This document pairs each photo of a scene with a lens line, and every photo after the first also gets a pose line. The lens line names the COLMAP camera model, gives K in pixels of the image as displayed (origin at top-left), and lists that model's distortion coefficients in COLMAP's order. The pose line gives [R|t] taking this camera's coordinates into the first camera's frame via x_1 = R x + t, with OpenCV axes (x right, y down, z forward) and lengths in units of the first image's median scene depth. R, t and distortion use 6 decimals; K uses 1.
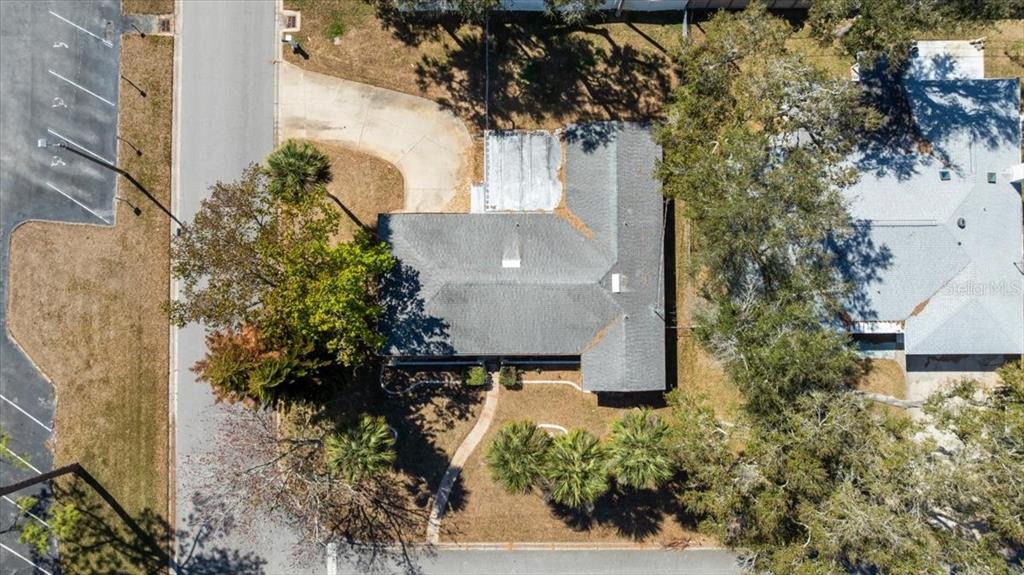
lens RADIAL K [[730.0, 0, 512.8], [0, 730.0, 287.8], [0, 0, 1]] dist [-0.035342, 0.037283]
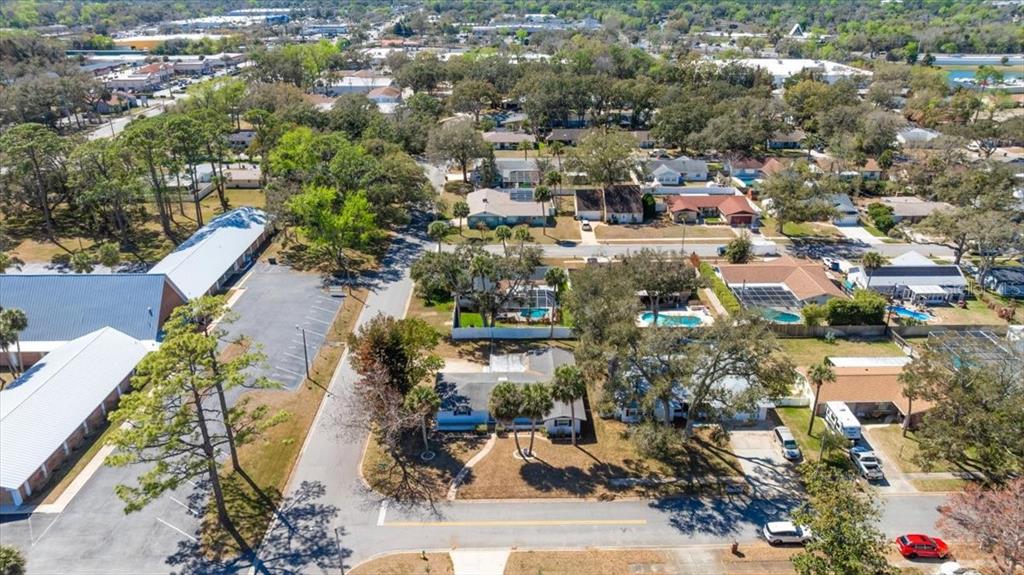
lens RADIAL K [[730.0, 0, 512.4], [0, 730.0, 287.7], [0, 0, 1]] dist [-0.035342, 0.037283]
pose [[0.999877, 0.010262, 0.011885, -0.001097], [0.006562, 0.414546, -0.910005, 1.586415], [-0.014265, 0.909971, 0.414428, -0.060907]]
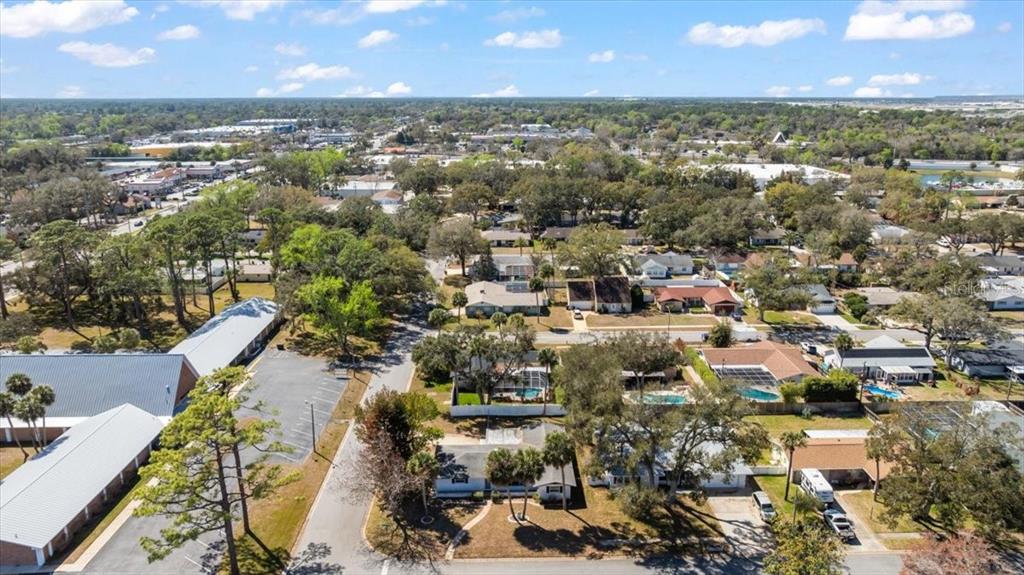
lens RADIAL K [[730.0, 0, 511.7], [0, 730.0, 285.5], [0, 0, 1]] dist [-0.035342, 0.037283]
pose [[0.999868, 0.009997, 0.012803, 0.006019], [0.009476, 0.281176, -0.959609, 1.771359], [-0.013193, 0.959604, 0.281044, -0.065262]]
